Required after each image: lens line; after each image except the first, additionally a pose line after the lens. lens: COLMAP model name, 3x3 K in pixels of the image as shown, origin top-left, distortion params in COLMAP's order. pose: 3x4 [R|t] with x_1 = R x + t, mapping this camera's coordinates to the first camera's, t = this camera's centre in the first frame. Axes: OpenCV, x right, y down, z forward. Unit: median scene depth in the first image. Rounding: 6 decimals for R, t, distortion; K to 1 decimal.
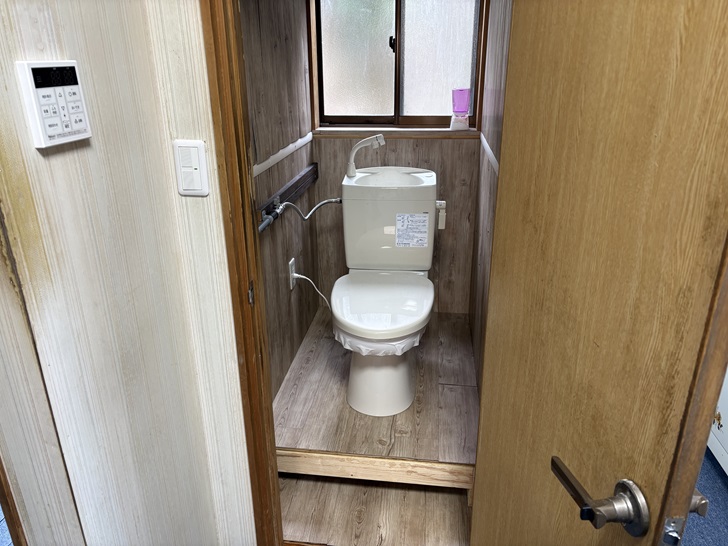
lens RADIAL K [[550.4, 0, 363.9], [0, 550.4, 270.3], [0, 0, 1]] dist [0.068430, -0.068300]
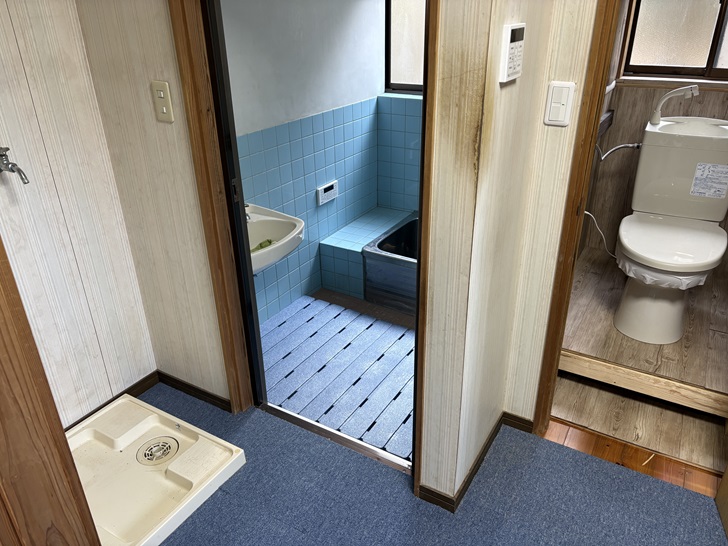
lens RADIAL K [[550.4, 0, 363.9], [0, 550.4, 270.3], [0, 0, 1]] dist [0.068430, -0.068300]
pose [[0.918642, 0.168844, -0.357195, -0.122561], [-0.137880, 0.984249, 0.110645, 0.076275], [0.370251, -0.052393, 0.927453, -0.259903]]
